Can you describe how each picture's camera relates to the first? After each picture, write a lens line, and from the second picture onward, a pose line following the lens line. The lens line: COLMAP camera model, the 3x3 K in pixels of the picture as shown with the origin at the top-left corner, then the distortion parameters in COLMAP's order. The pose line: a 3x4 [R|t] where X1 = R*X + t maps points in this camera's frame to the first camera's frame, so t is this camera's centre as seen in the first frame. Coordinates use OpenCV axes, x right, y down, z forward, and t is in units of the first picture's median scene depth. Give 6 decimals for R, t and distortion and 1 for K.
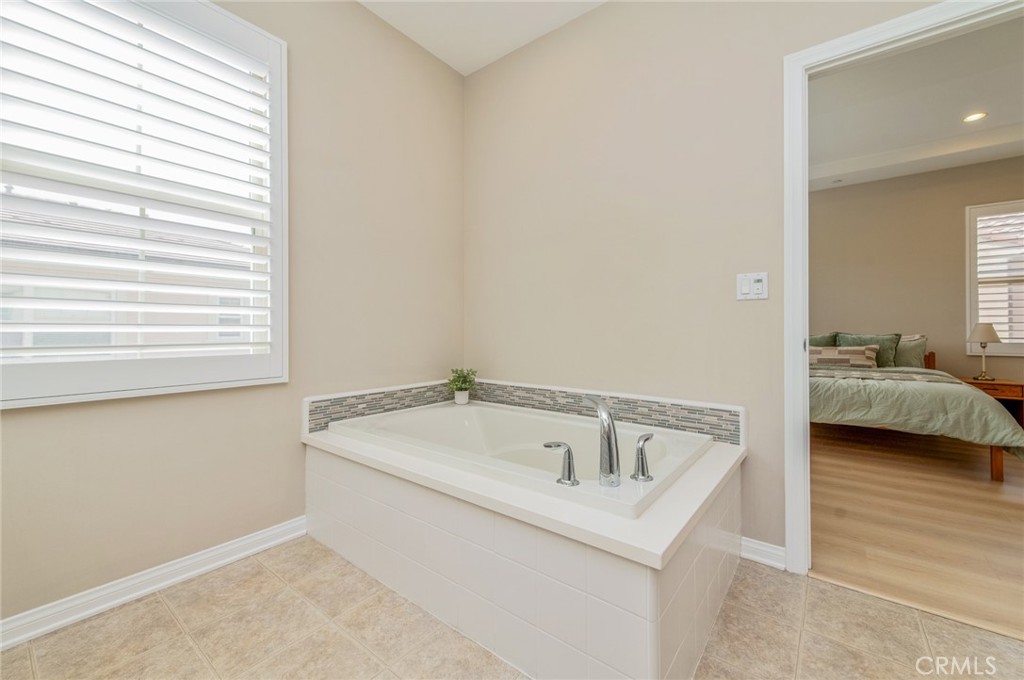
lens RADIAL K [[401.8, 0, 505.0], [0, 401.8, 319.9], [0, 0, 1]] dist [0.010337, -0.001621]
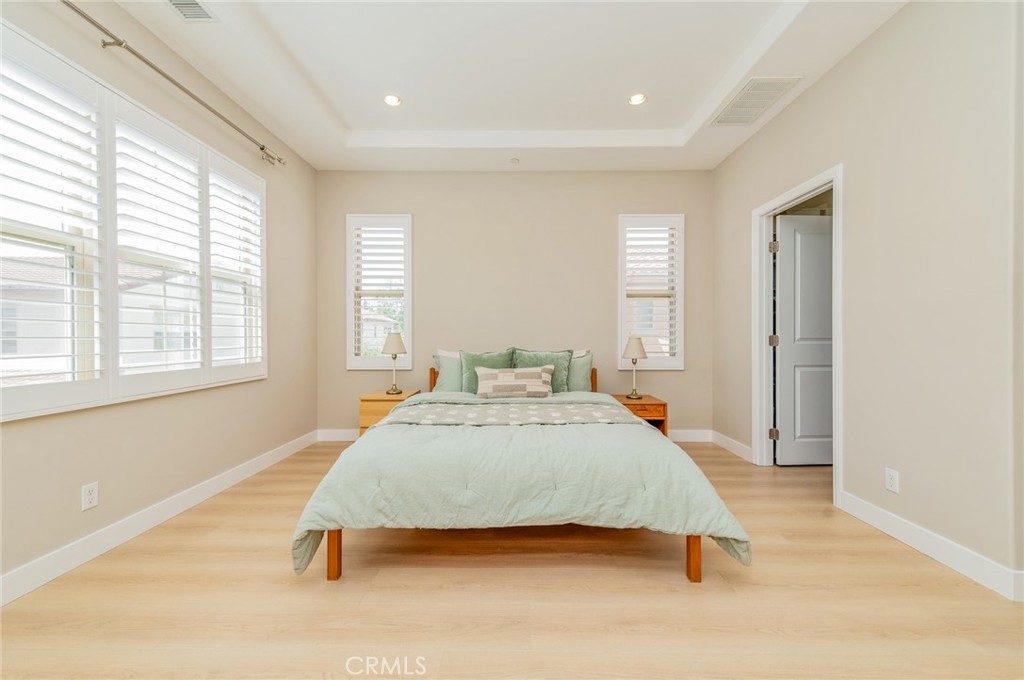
lens RADIAL K [[401.8, 0, 511.5], [0, 401.8, 337.2], [0, 0, 1]] dist [0.010337, -0.001621]
pose [[0.779523, -0.004978, 0.626354, 0.363809], [-0.010771, 0.999714, 0.021350, -0.008069], [-0.626281, -0.023389, 0.779246, 0.437963]]
